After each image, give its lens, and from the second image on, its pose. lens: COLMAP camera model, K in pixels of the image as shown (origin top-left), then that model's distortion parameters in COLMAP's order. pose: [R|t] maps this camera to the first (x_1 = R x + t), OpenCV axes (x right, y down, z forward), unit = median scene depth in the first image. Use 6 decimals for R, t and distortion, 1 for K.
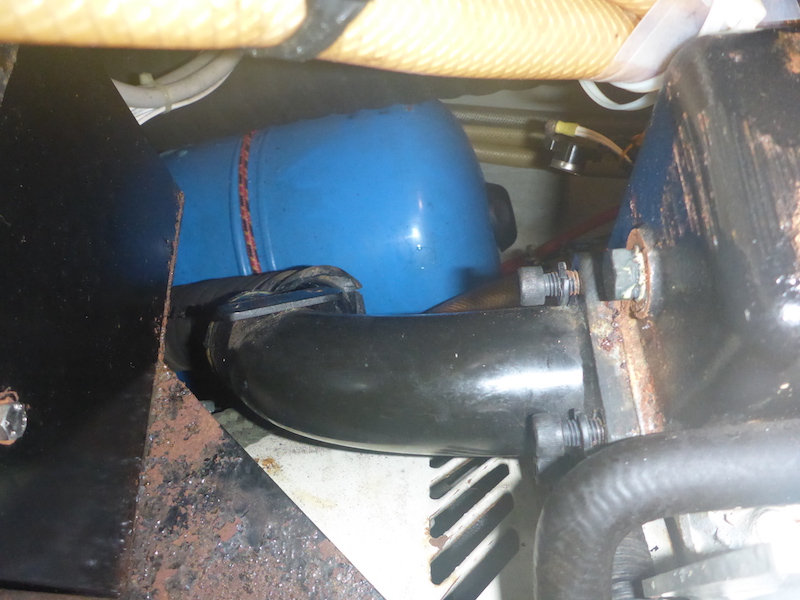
lens RADIAL K [[675.0, 0, 397.3], [0, 675.0, 299.5], [0, 0, 1]] dist [-0.004196, 0.005784]
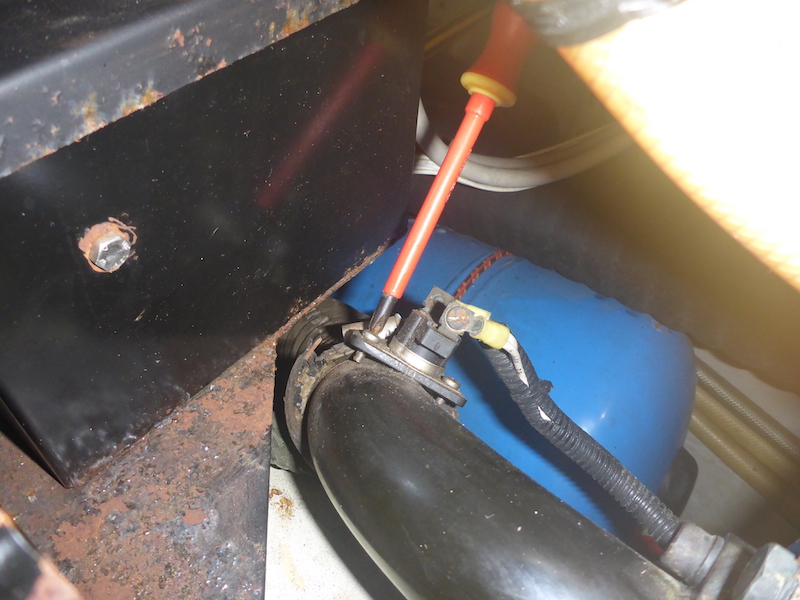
lens RADIAL K [[675.0, 0, 397.3], [0, 675.0, 299.5], [0, 0, 1]] dist [-0.004196, 0.005784]
pose [[0.740755, 0.587358, -0.326027, 0.068163], [-0.647446, 0.753642, -0.113306, 0.050710], [0.179156, 0.295017, 0.938546, 0.116578]]
